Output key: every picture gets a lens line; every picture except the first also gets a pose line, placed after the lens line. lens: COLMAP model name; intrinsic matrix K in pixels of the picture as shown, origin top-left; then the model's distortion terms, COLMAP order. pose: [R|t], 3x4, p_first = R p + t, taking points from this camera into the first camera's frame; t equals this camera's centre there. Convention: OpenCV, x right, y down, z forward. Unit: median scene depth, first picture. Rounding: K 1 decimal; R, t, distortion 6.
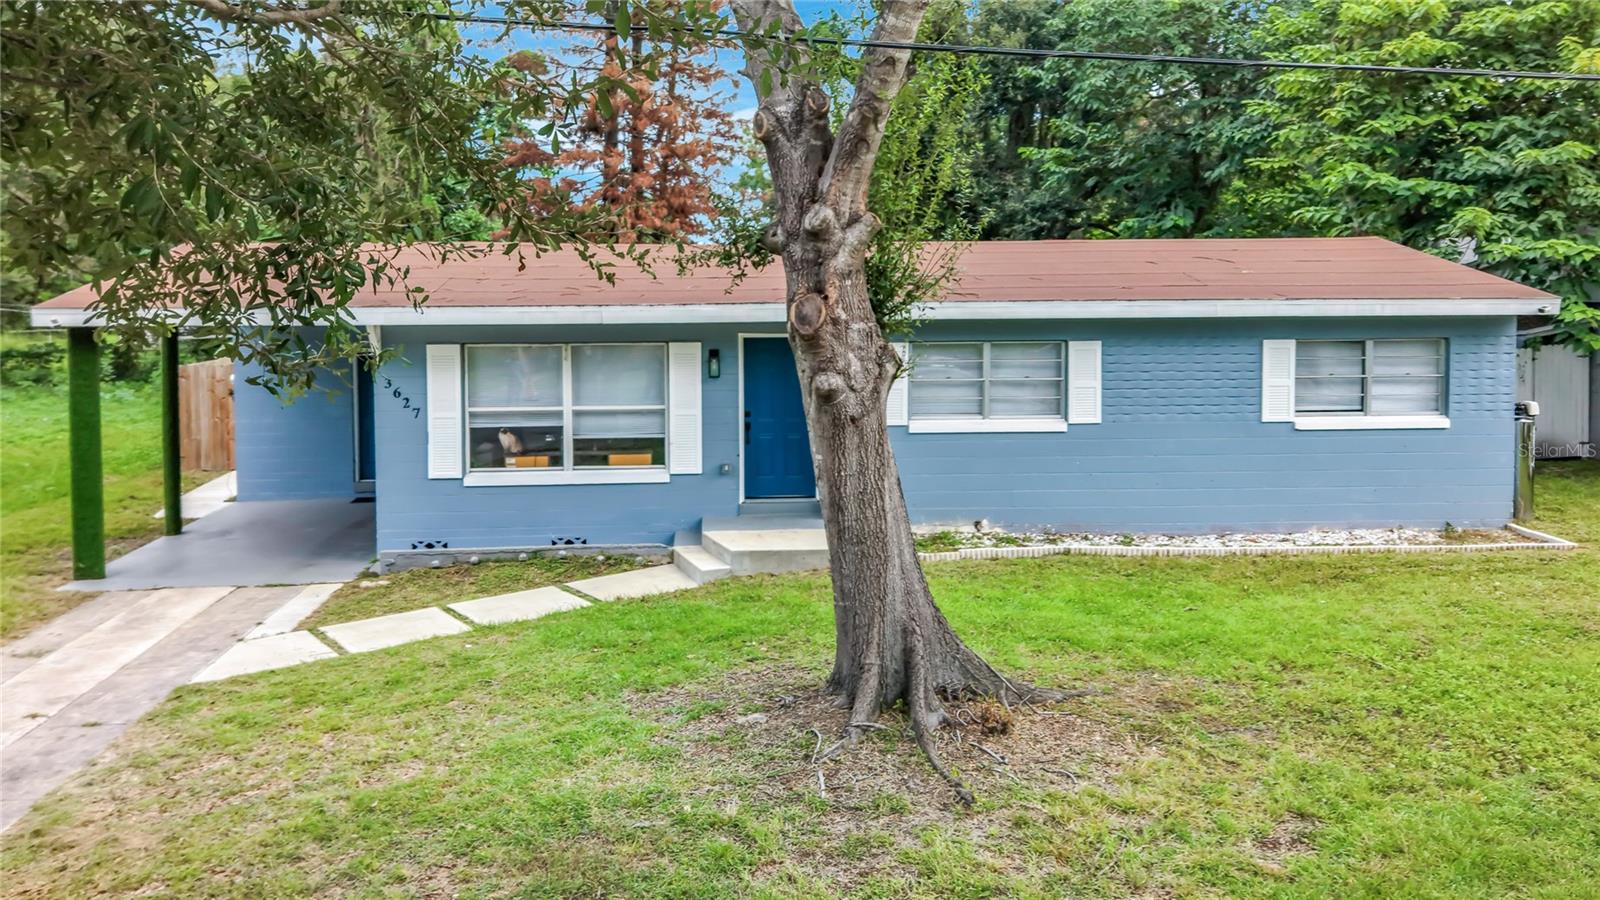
lens RADIAL K [[1121.2, 0, 874.2], [0, 1121.2, 344.1], [0, 0, 1]] dist [0.010298, -0.002069]
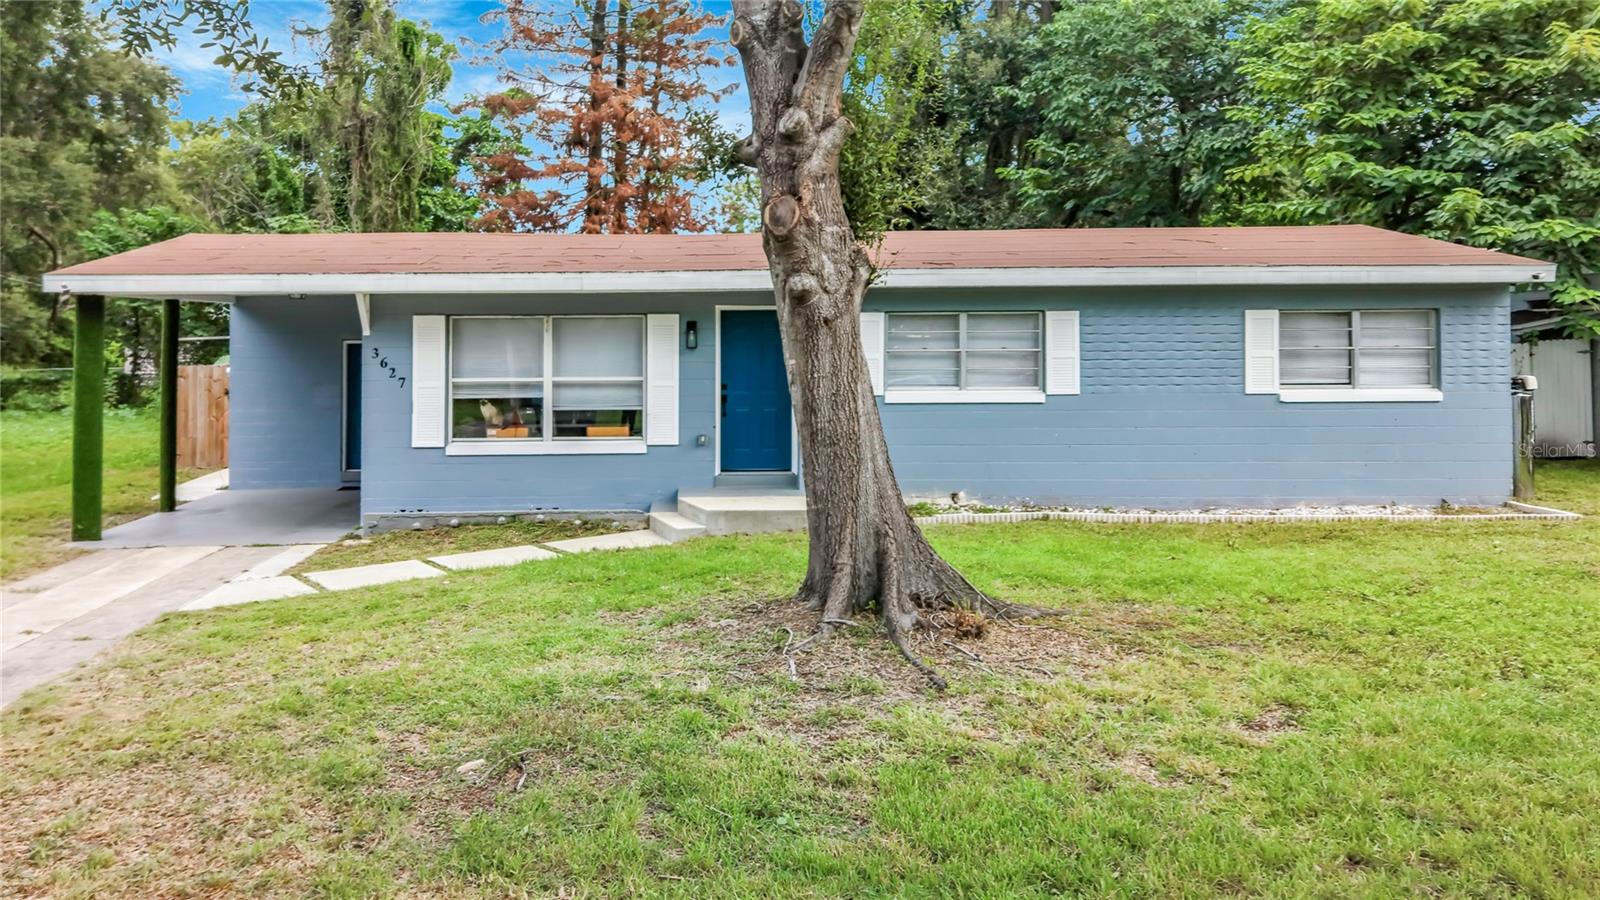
lens RADIAL K [[1124.7, 0, 800.0], [0, 1124.7, 450.0], [0, 0, 1]] dist [0.010941, -0.001202]
pose [[0.998642, 0.000835, -0.052088, 0.007870], [-0.004039, 0.998103, -0.061432, 0.186004], [0.051938, 0.061559, 0.996751, 0.000507]]
